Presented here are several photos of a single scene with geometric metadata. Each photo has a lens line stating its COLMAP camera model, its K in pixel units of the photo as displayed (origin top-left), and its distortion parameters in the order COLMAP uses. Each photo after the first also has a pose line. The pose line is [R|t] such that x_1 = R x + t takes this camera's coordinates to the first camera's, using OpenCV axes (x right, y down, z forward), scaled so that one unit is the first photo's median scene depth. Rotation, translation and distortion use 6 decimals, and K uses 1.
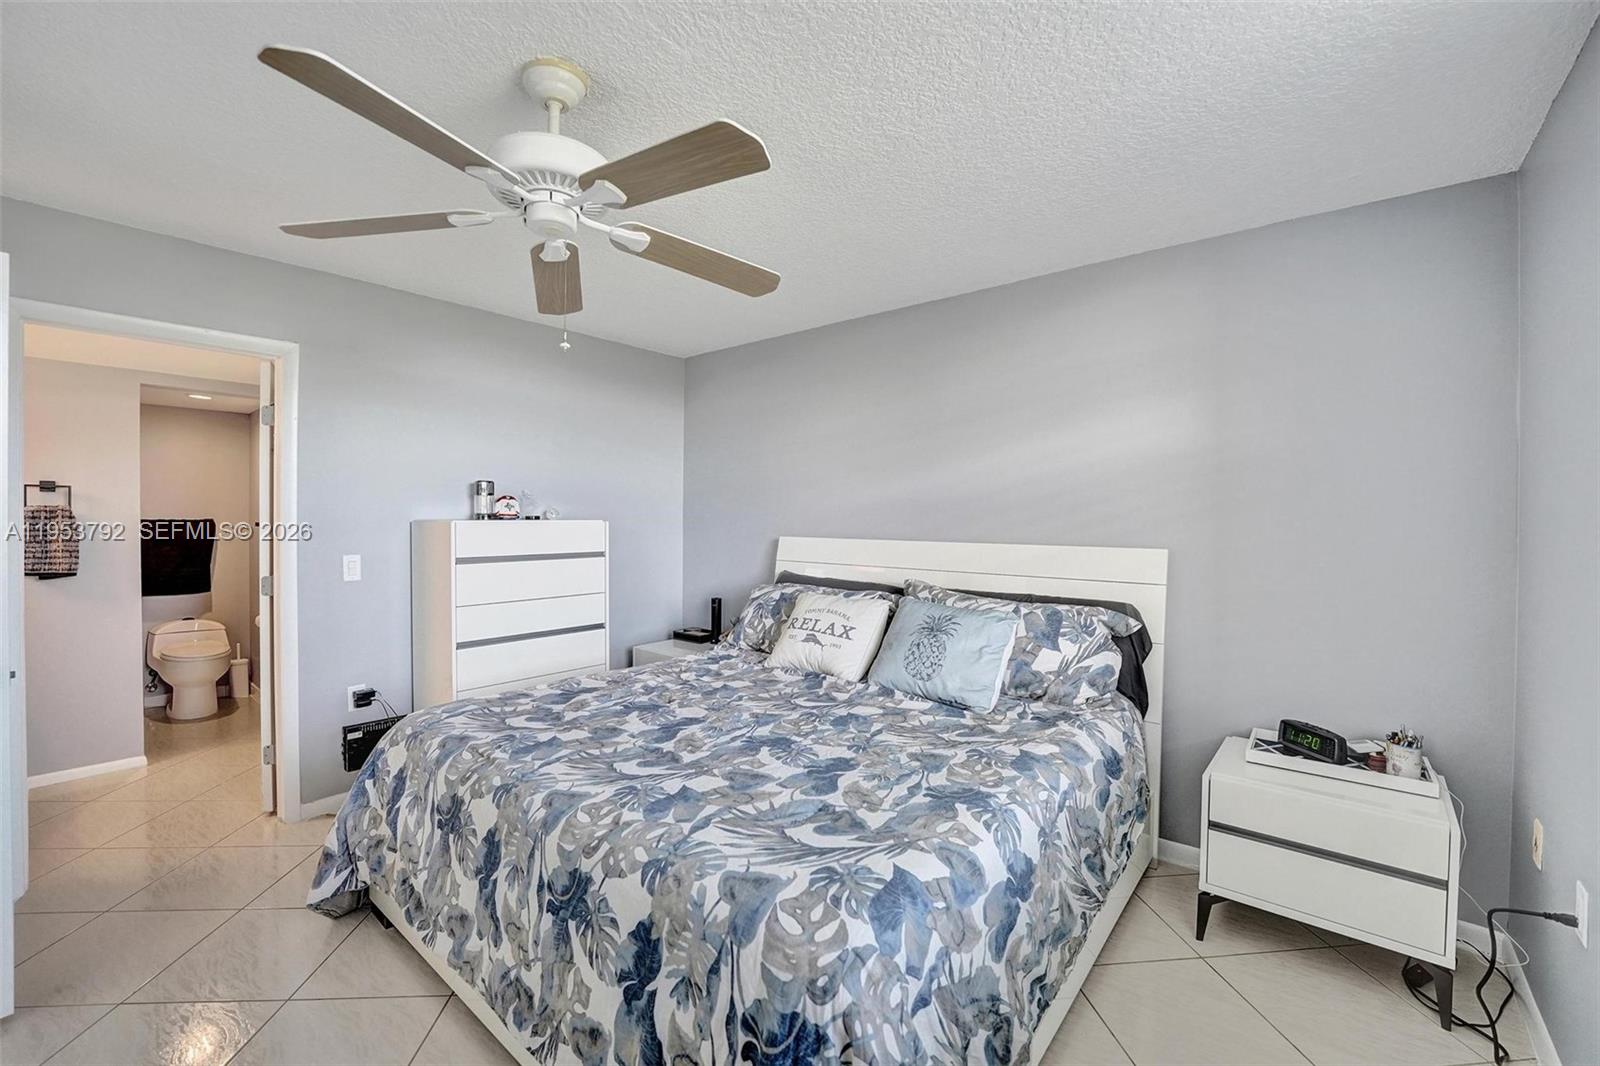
lens RADIAL K [[651.0, 0, 794.6], [0, 651.0, 534.6], [0, 0, 1]] dist [-0.011366, 0.000016]
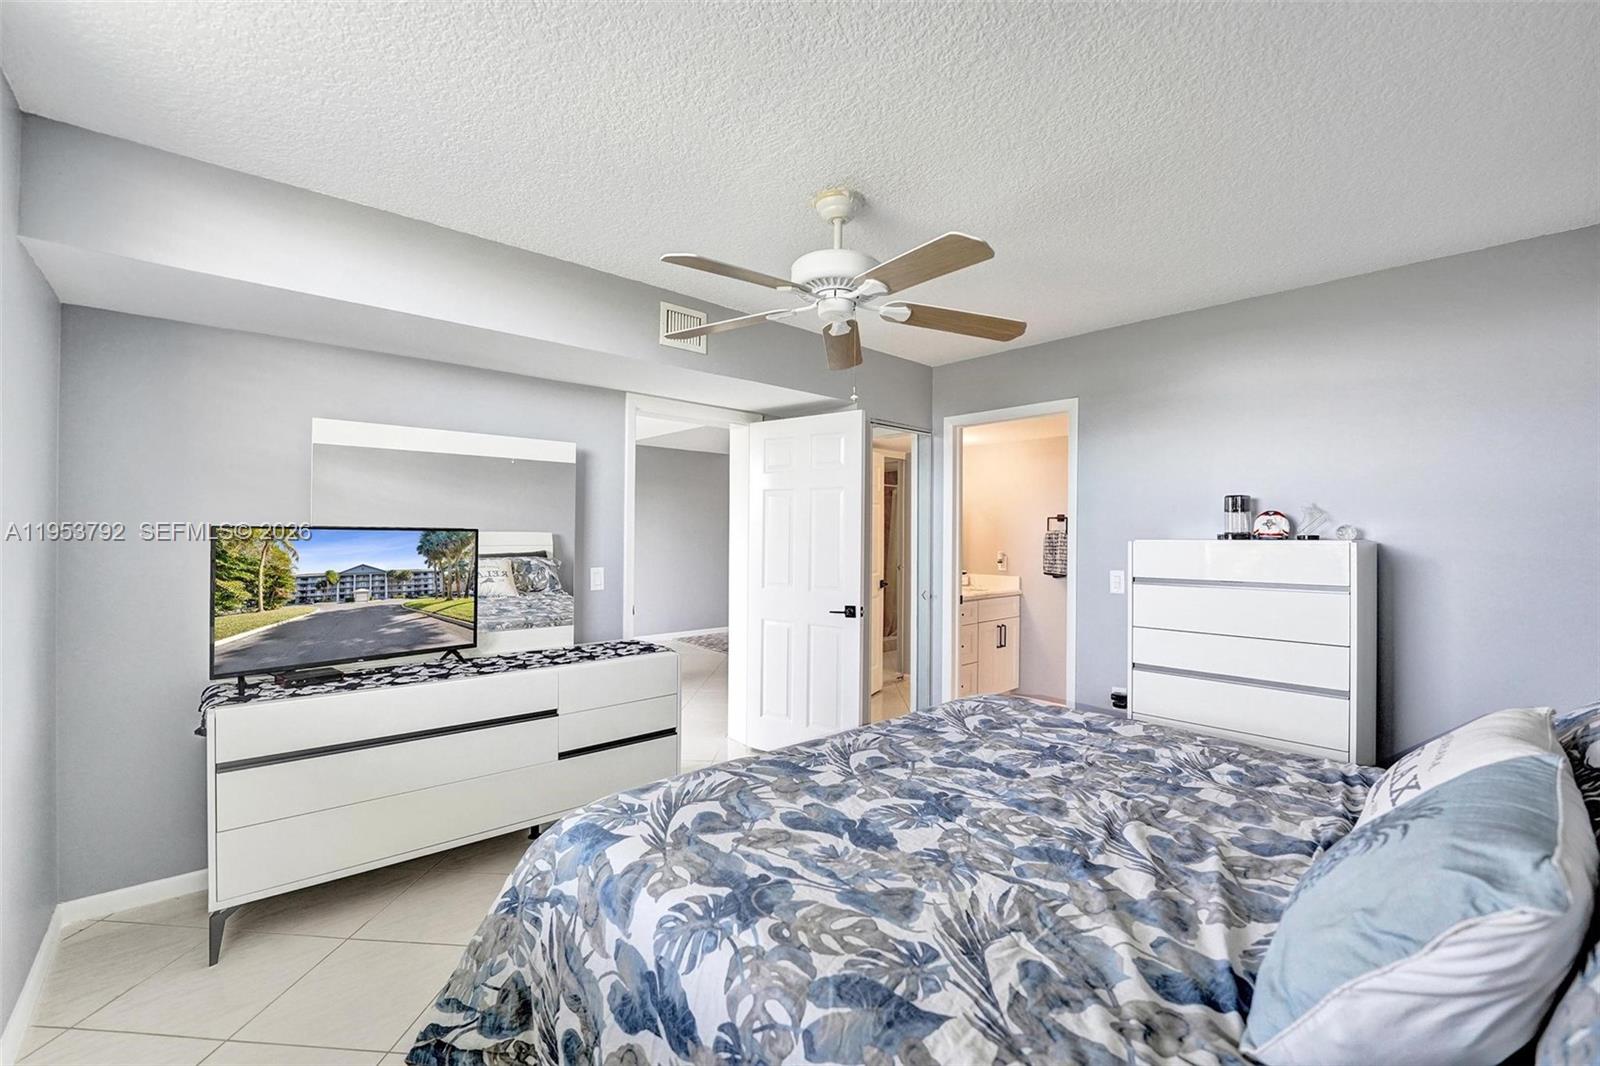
lens RADIAL K [[654.2, 0, 792.6], [0, 654.2, 527.4], [0, 0, 1]] dist [-0.028256, 0.002851]
pose [[-0.122869, -0.020067, -0.992220, 0.510714], [-0.035006, 0.999261, -0.015875, -0.005388], [0.991805, 0.032783, -0.123481, 0.577442]]
